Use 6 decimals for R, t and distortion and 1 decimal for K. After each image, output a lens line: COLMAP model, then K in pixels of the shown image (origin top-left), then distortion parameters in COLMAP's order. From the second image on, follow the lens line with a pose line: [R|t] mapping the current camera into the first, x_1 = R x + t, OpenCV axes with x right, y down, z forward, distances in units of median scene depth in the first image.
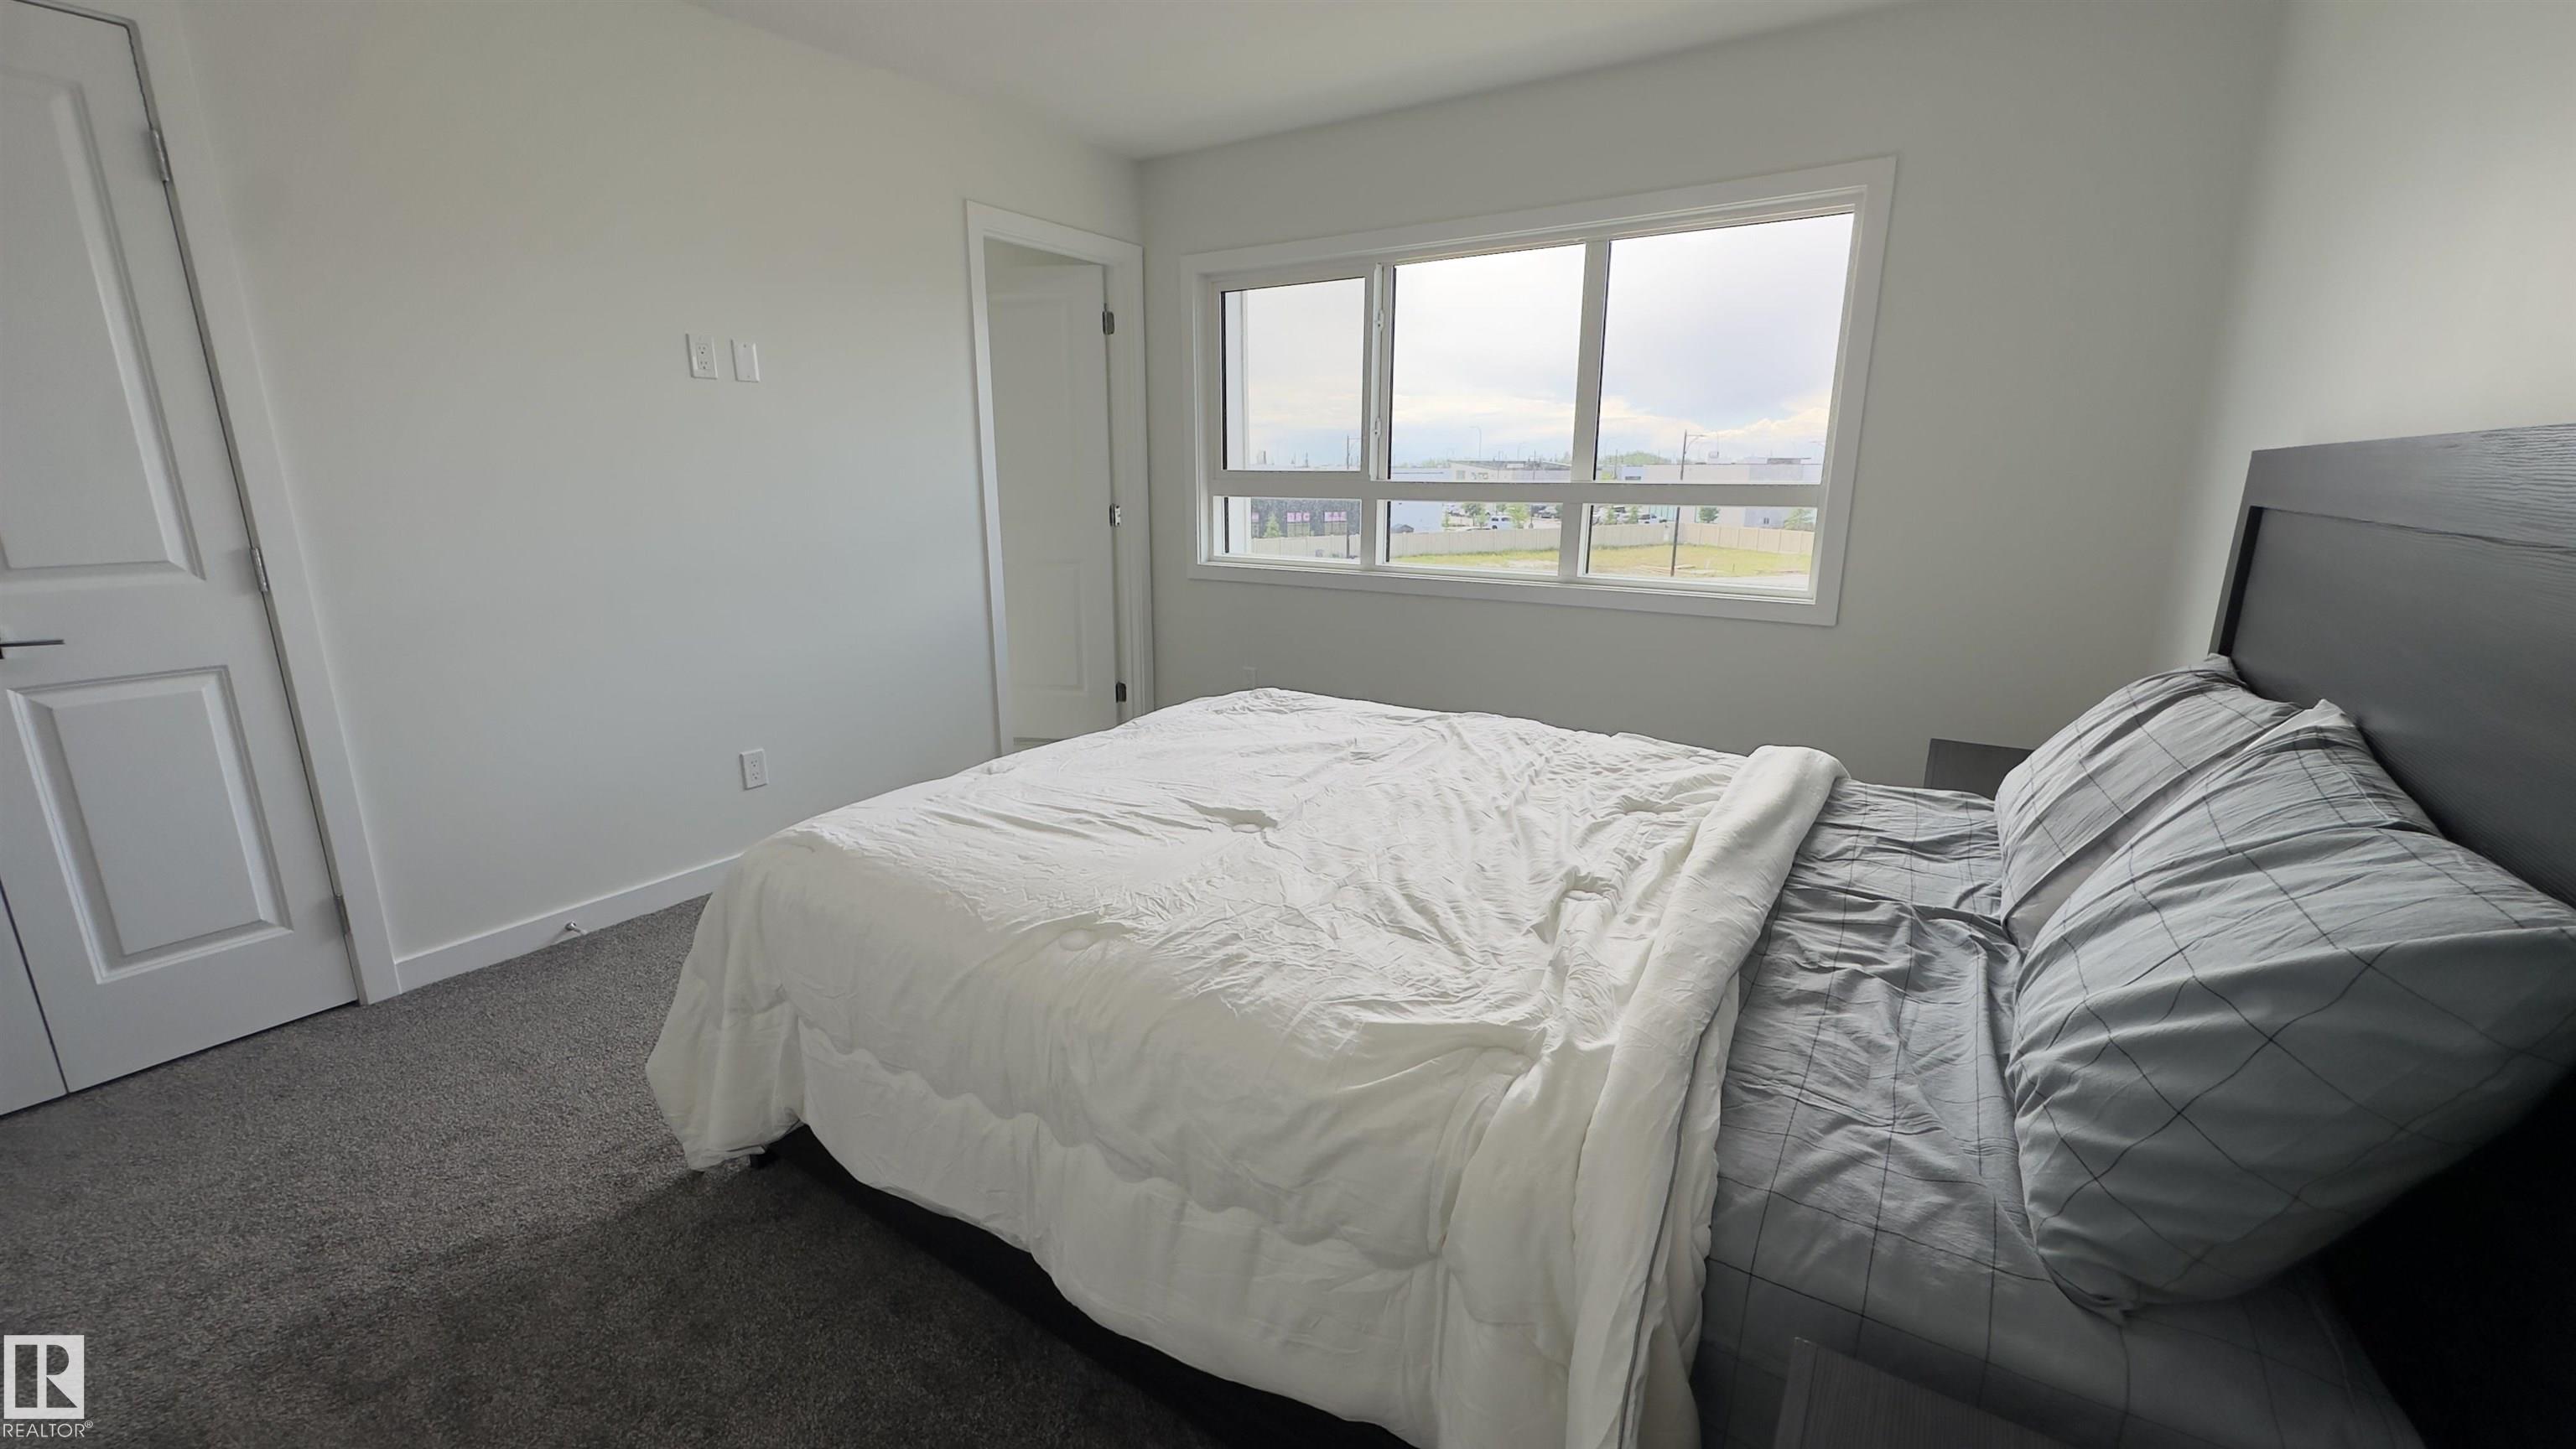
lens RADIAL K [[1027.0, 0, 1288.0], [0, 1027.0, 724.5], [0, 0, 1]] dist [-0.002855, 0.000655]
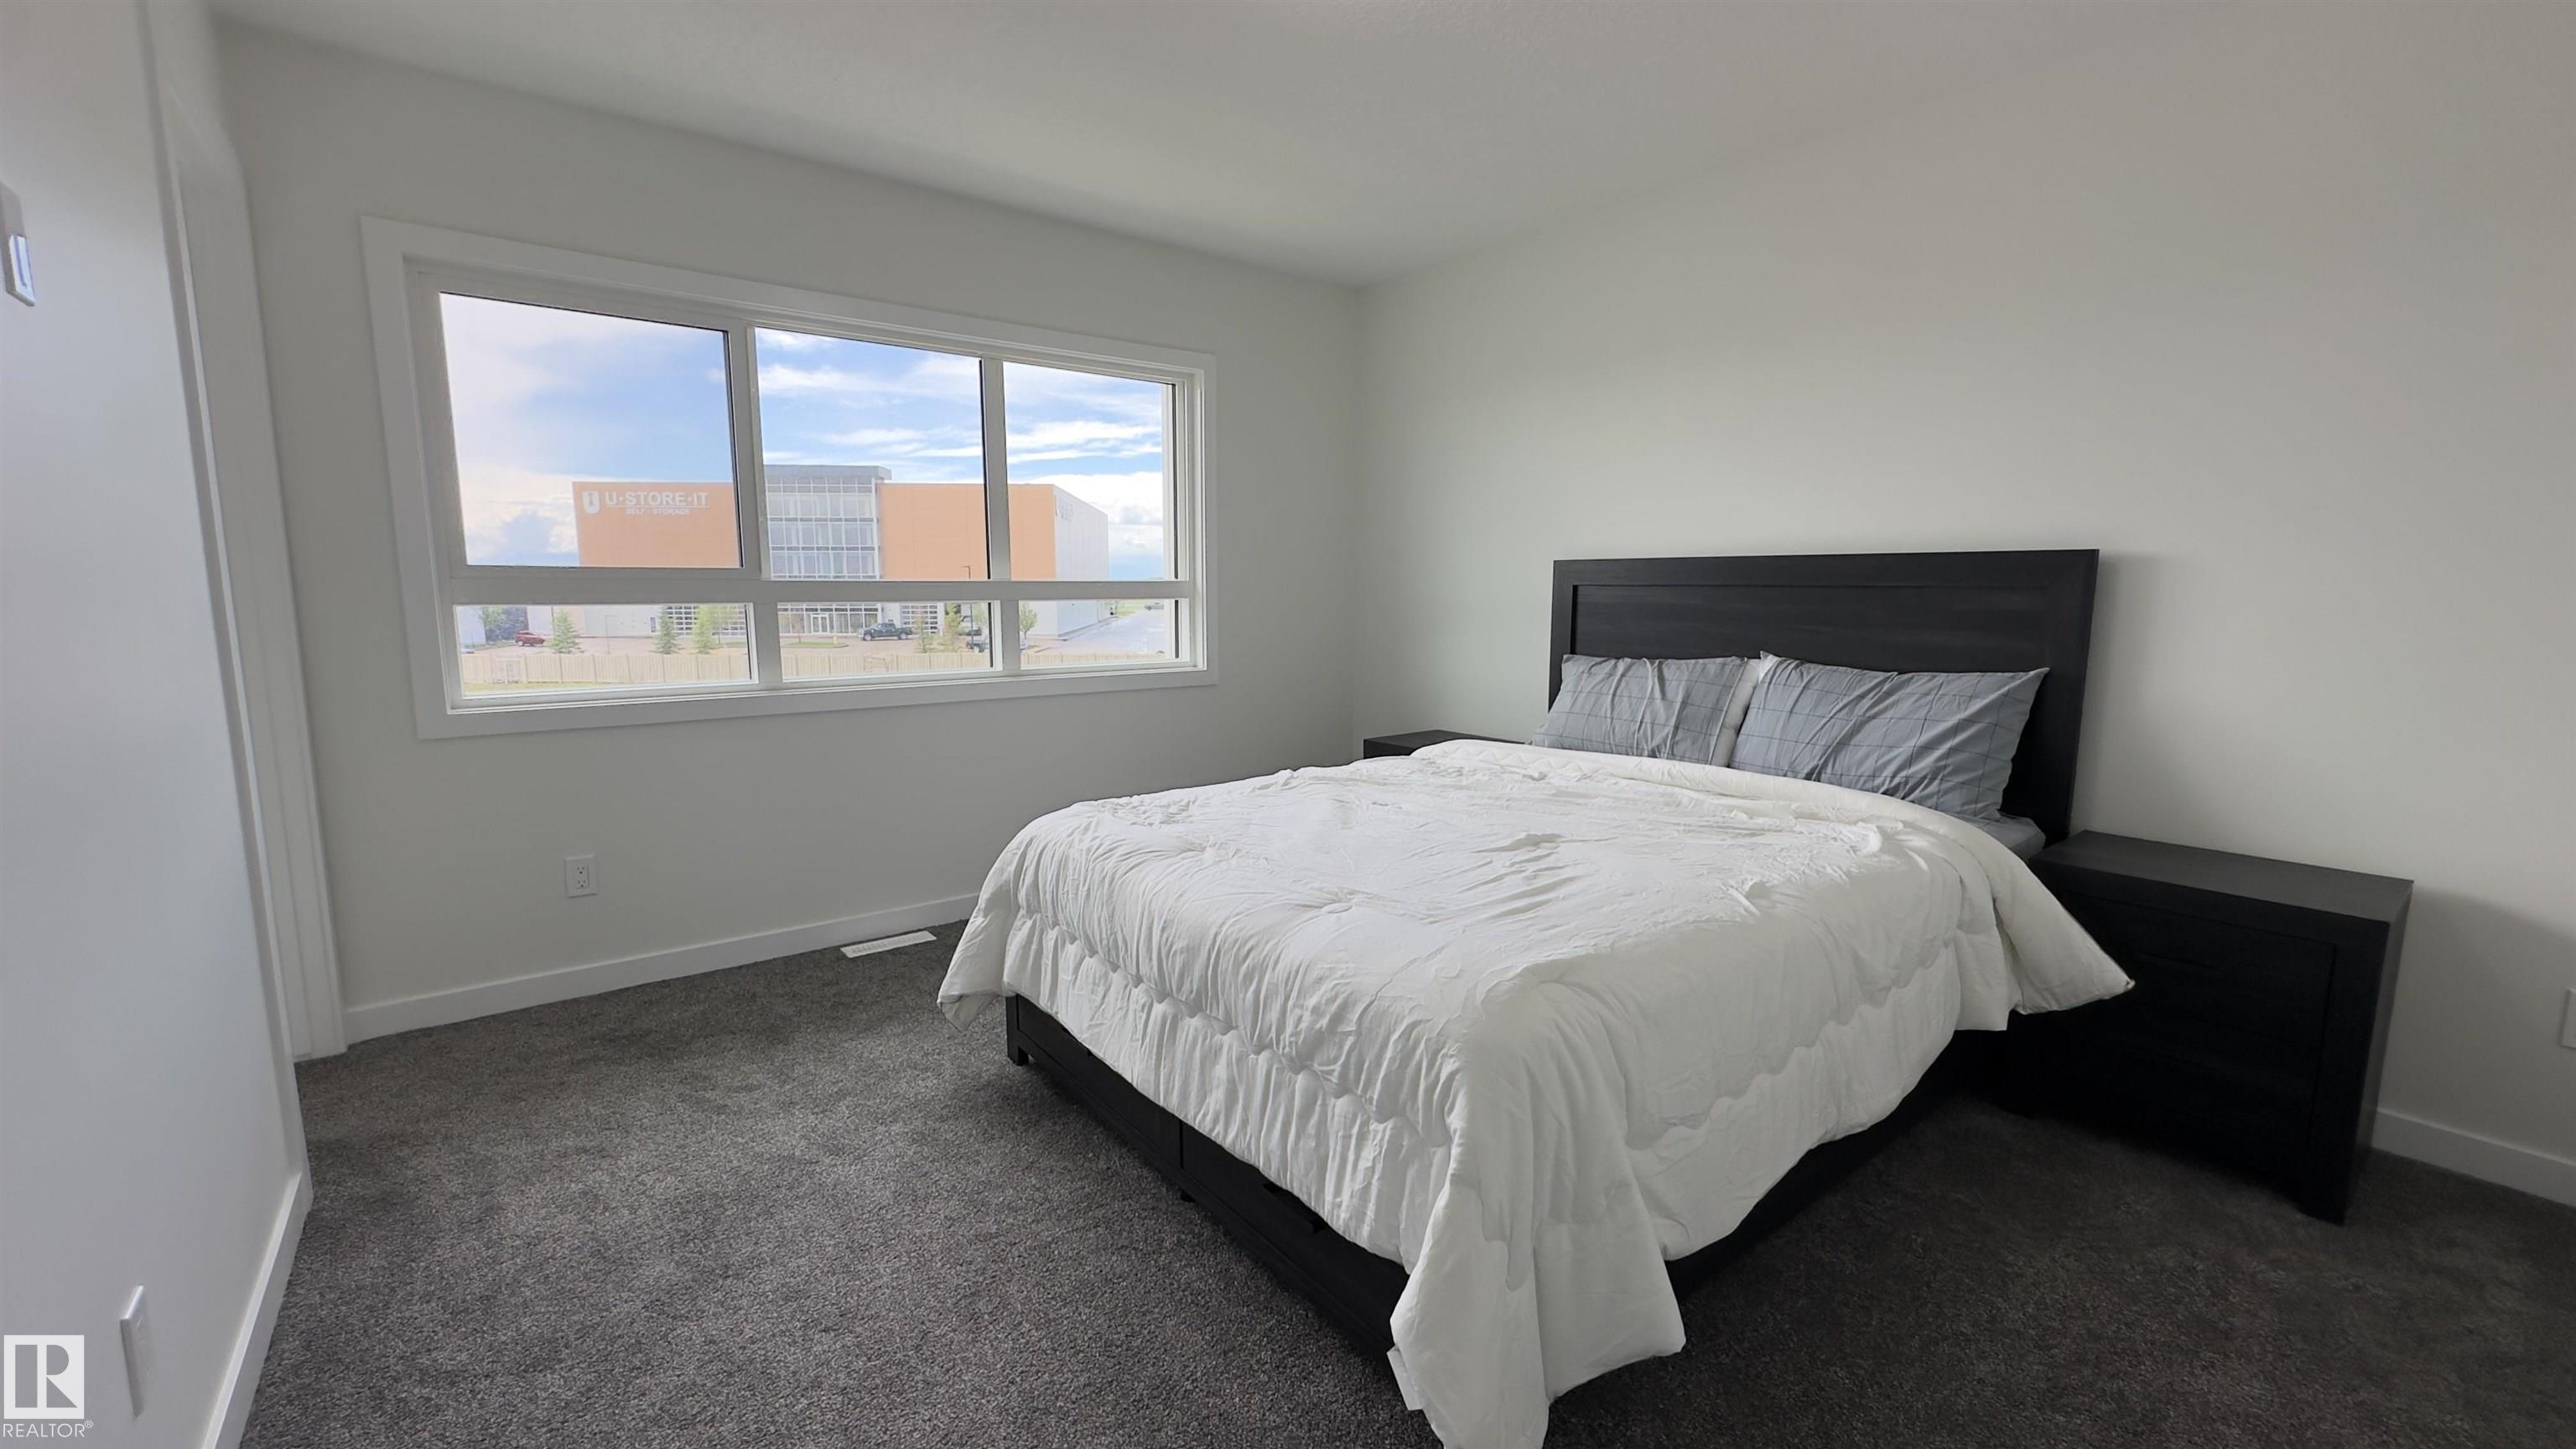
lens RADIAL K [[1027.0, 0, 1288.0], [0, 1027.0, 724.5], [0, 0, 1]] dist [-0.002855, 0.000655]
pose [[0.322646, -0.132798, 0.937158, -0.723134], [0.226625, 0.972149, 0.059733, -0.104315], [-0.918989, 0.193110, 0.343755, 0.475539]]
